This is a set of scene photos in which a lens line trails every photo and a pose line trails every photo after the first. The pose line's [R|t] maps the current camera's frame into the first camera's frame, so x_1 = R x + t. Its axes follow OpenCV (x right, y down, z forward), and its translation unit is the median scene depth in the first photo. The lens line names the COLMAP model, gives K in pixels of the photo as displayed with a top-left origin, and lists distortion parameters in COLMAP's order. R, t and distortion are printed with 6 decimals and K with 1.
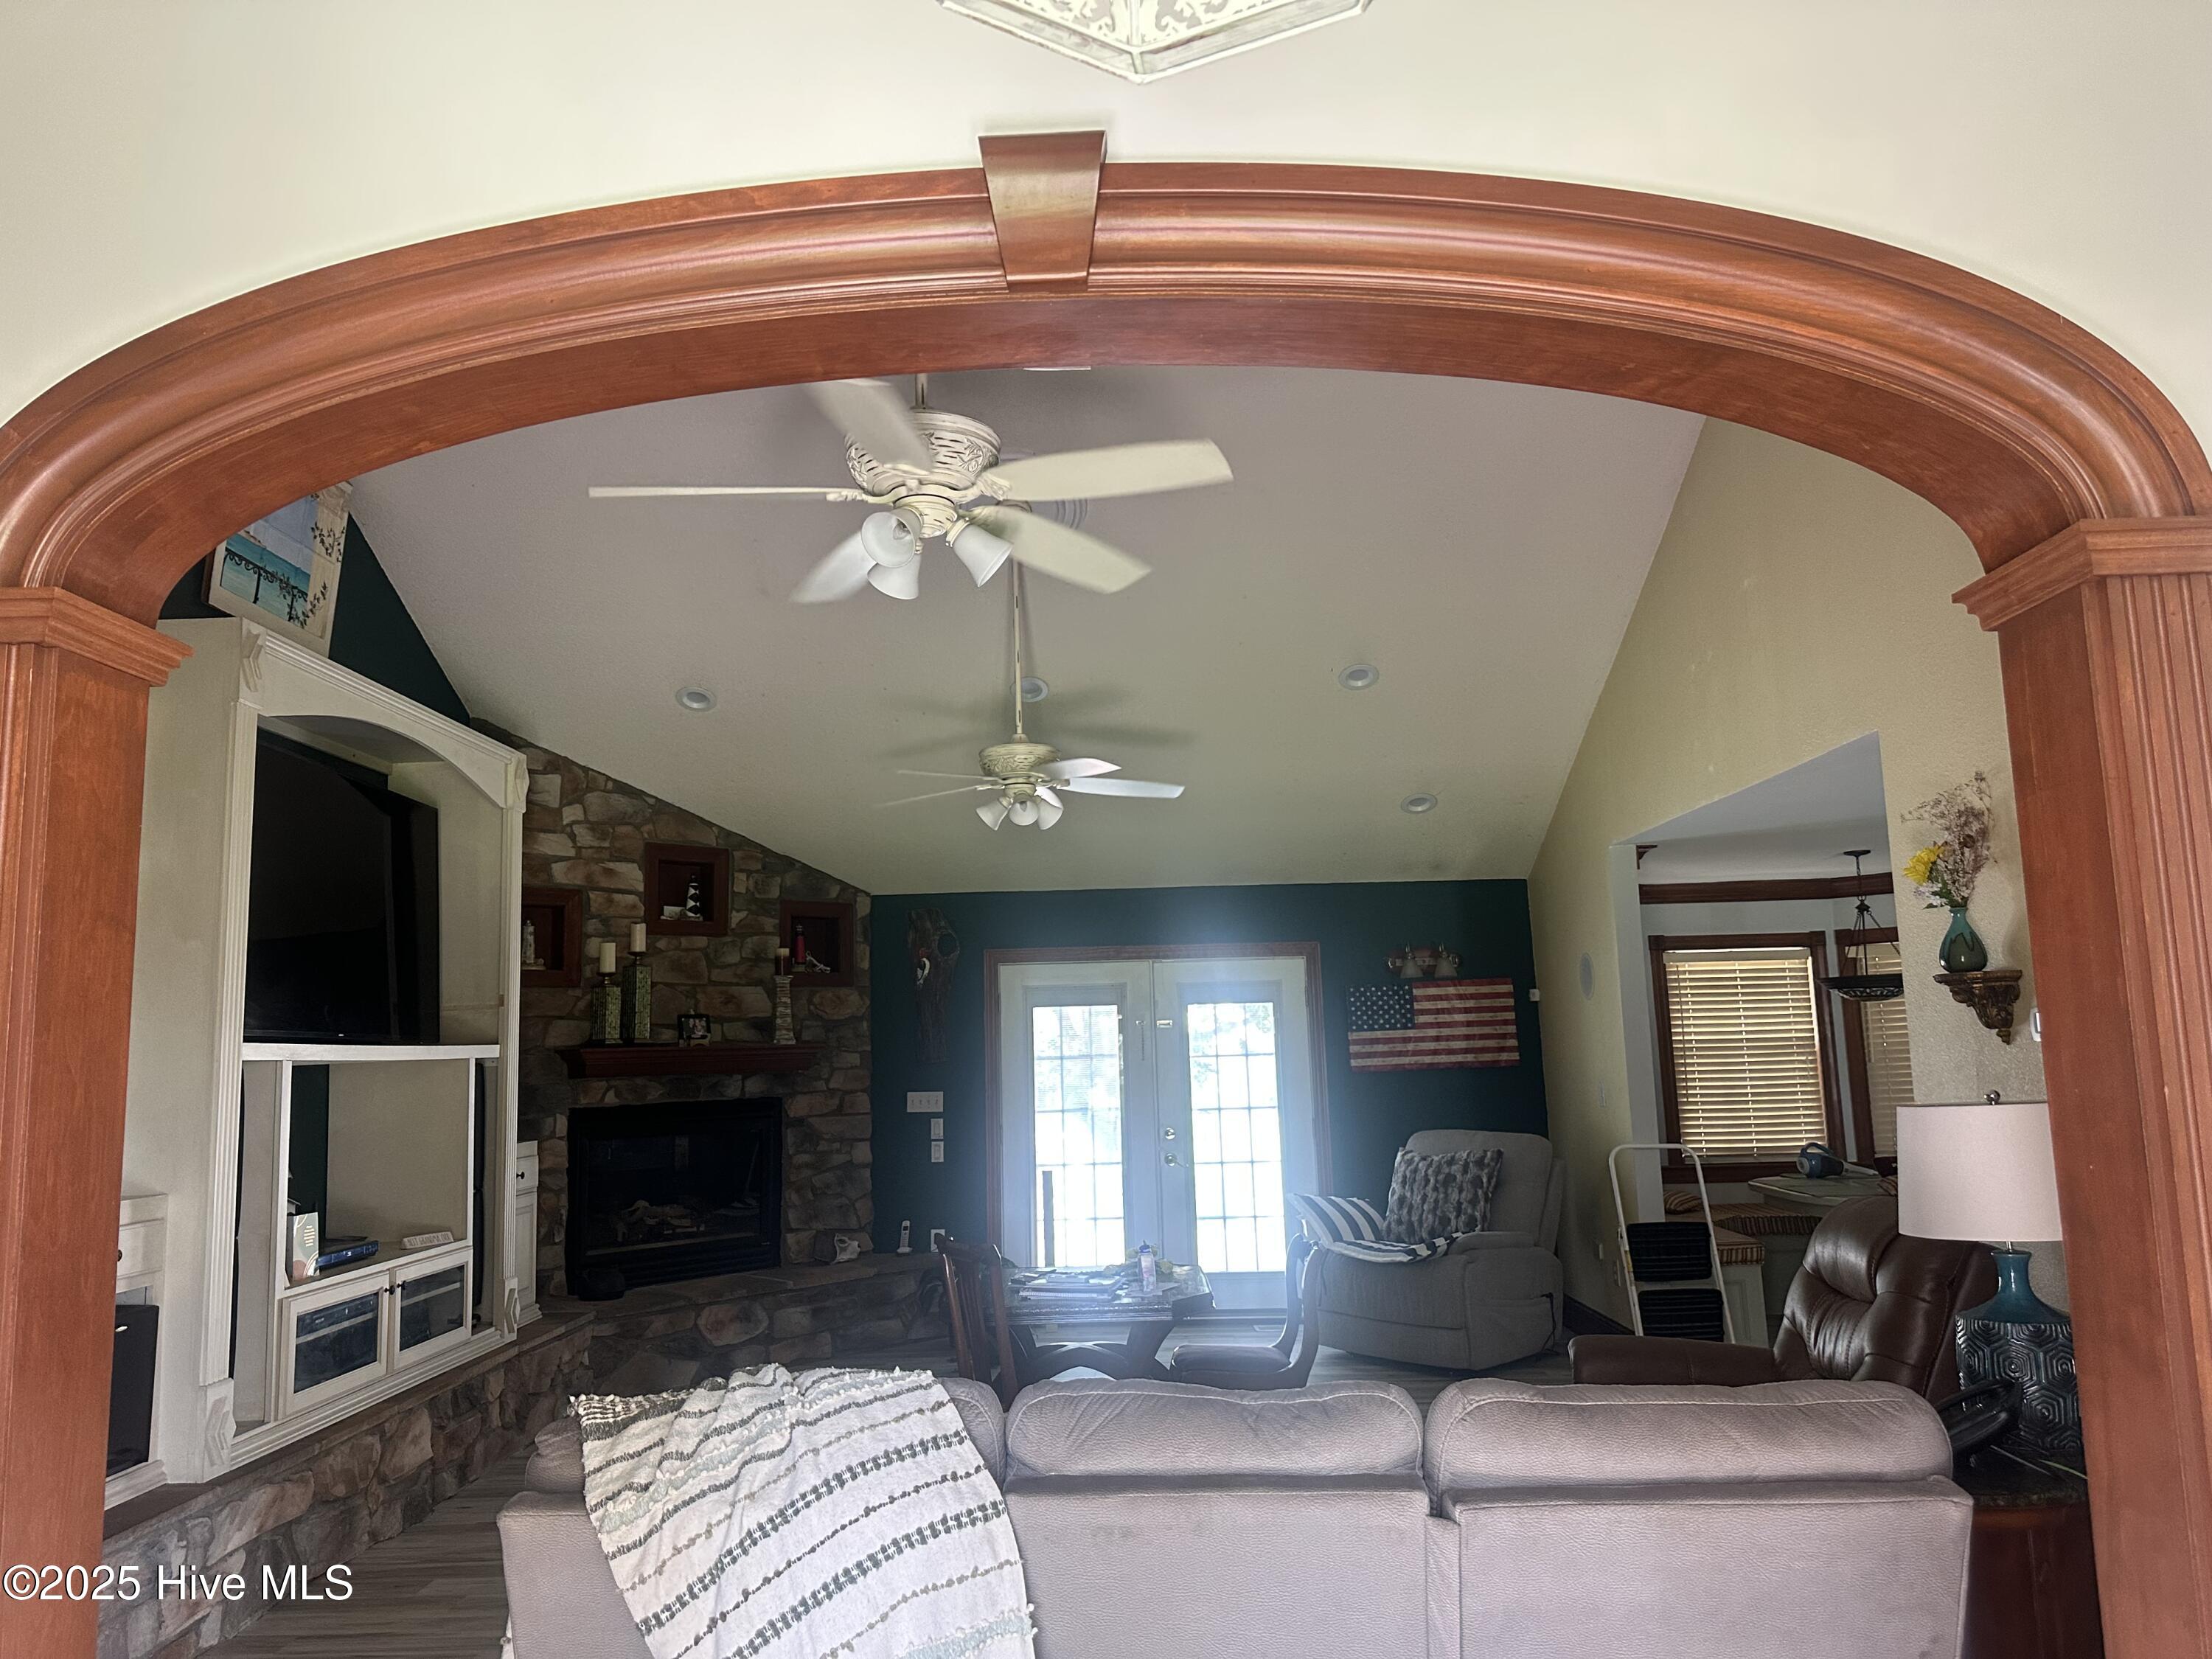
lens RADIAL K [[1652.3, 0, 1088.8], [0, 1652.3, 819.8], [0, 0, 1]] dist [0.202792, -0.430074]
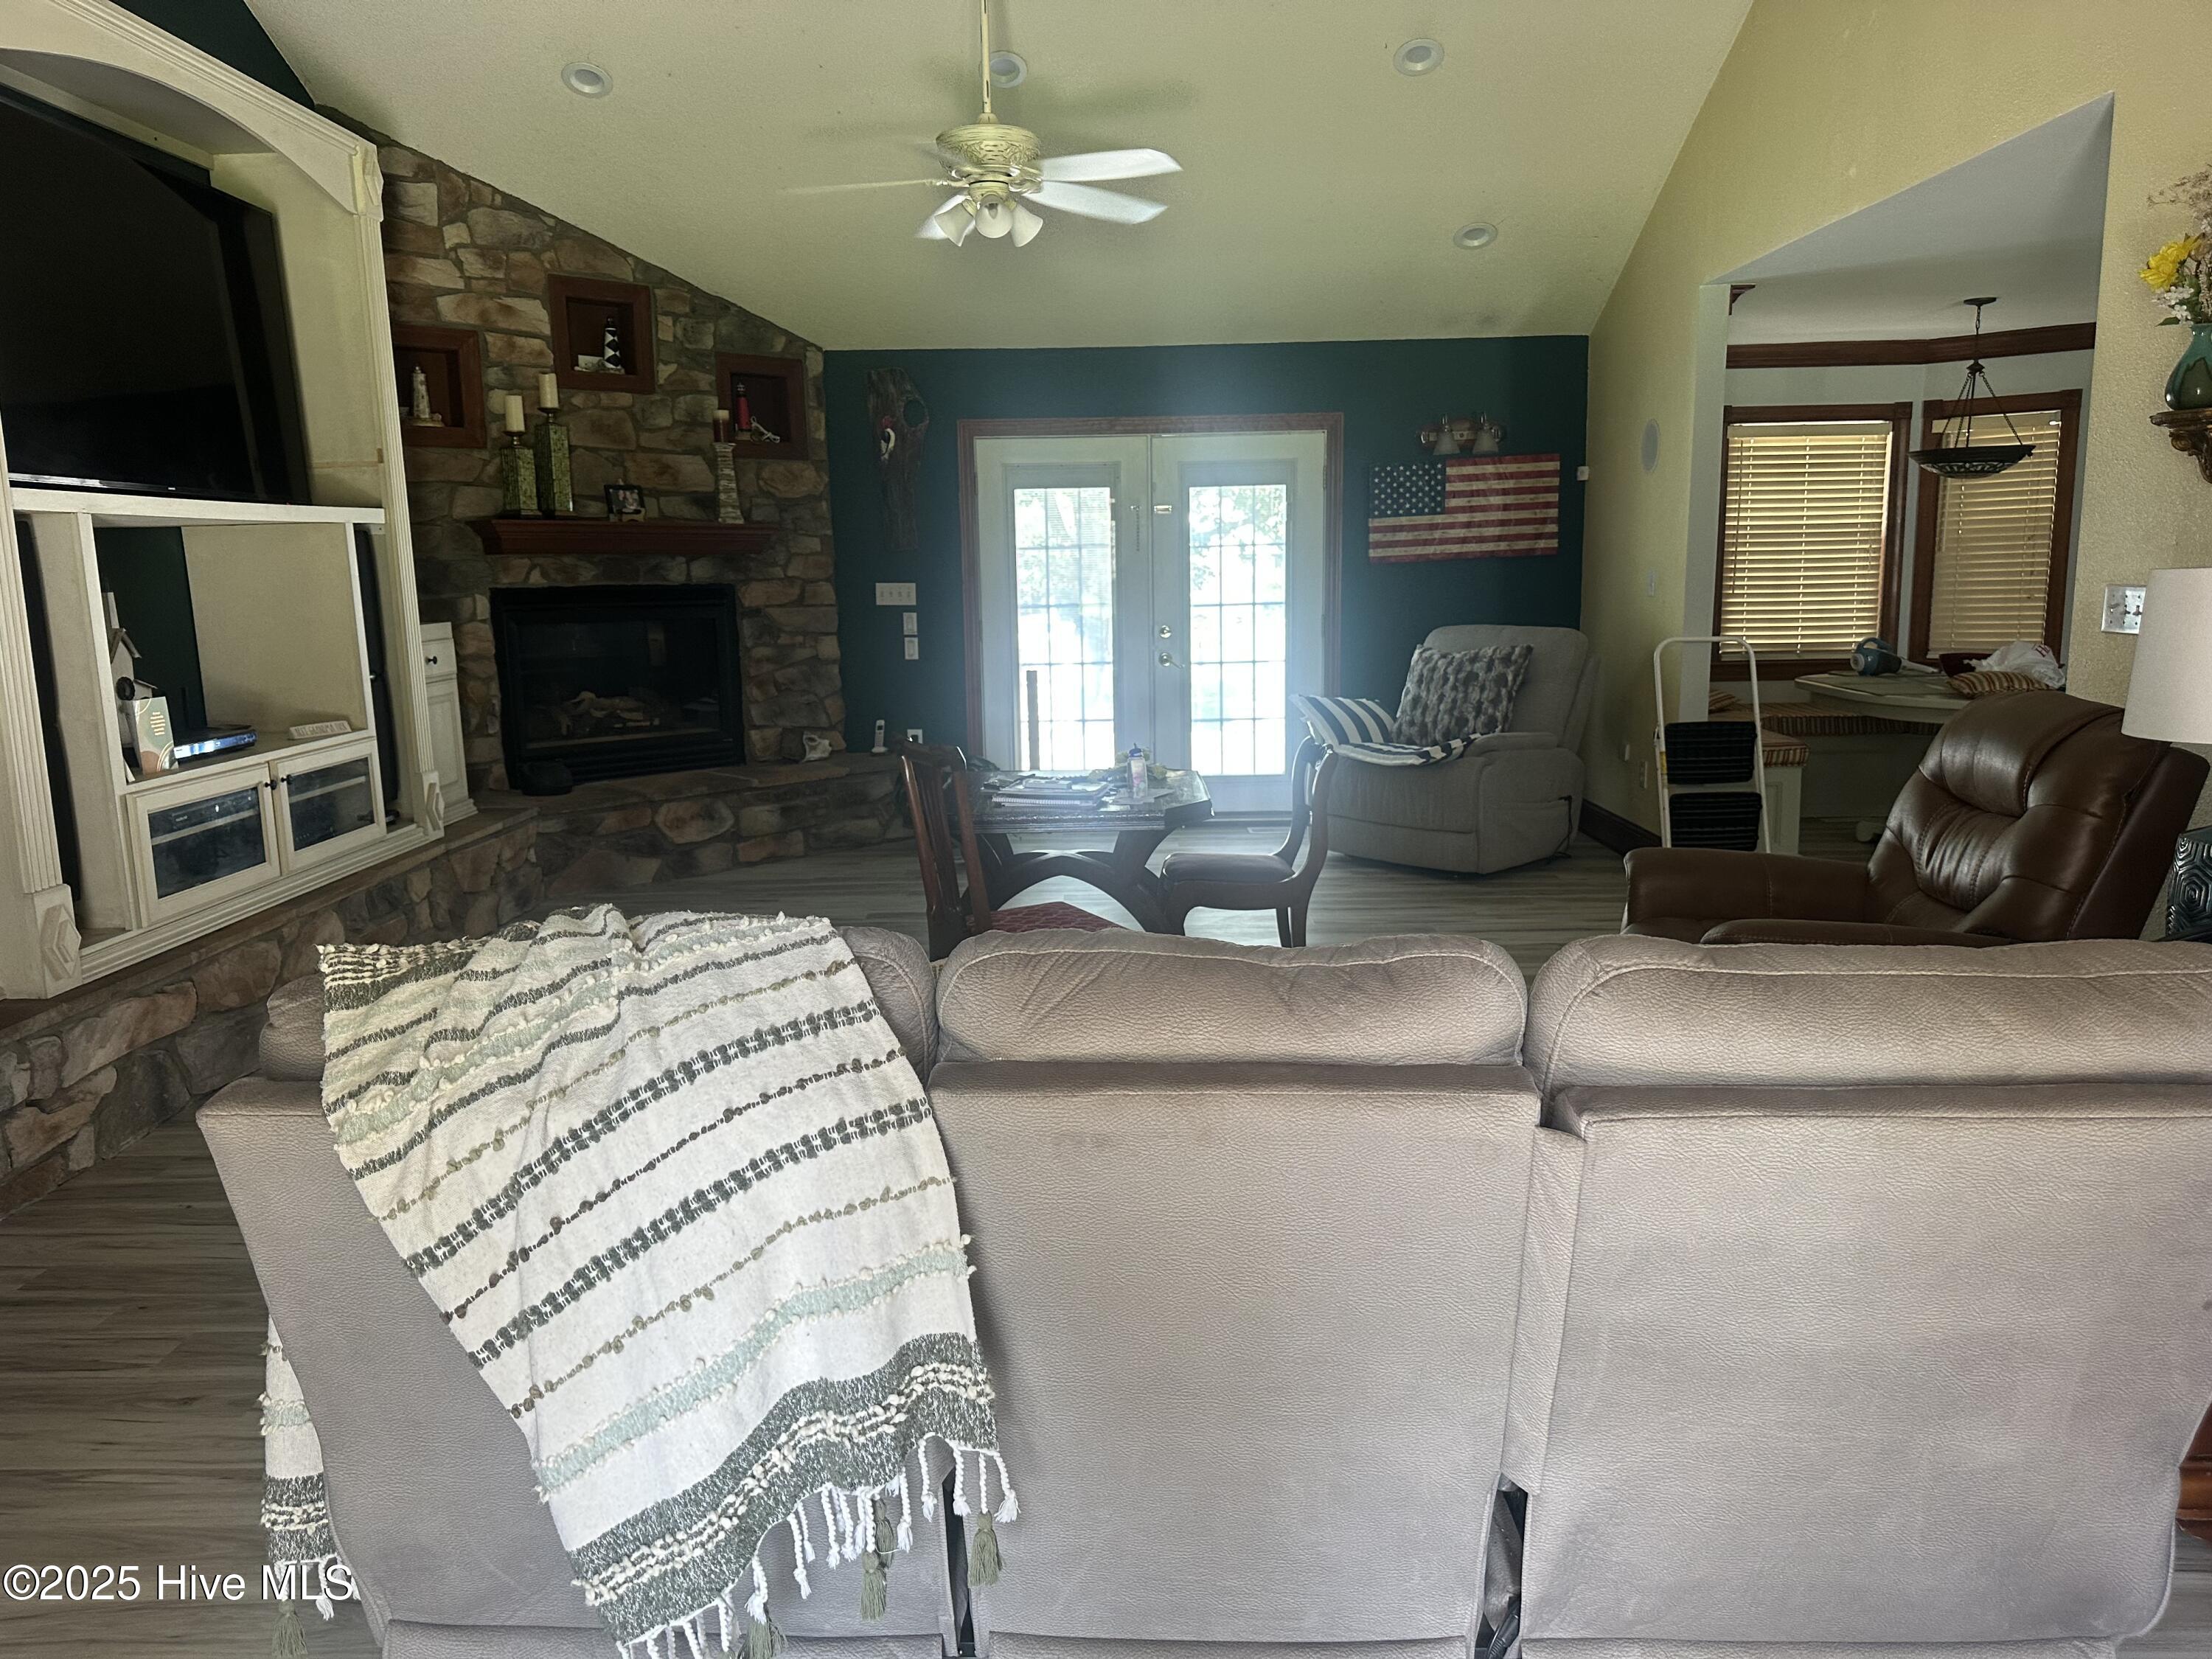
lens RADIAL K [[1652.3, 0, 1088.8], [0, 1652.3, 819.8], [0, 0, 1]] dist [0.202792, -0.430074]
pose [[0.999962, 0.007473, 0.004457, 0.003820], [-0.008444, 0.957142, 0.289496, 0.028536], [-0.002103, -0.289523, 0.957169, 0.114881]]
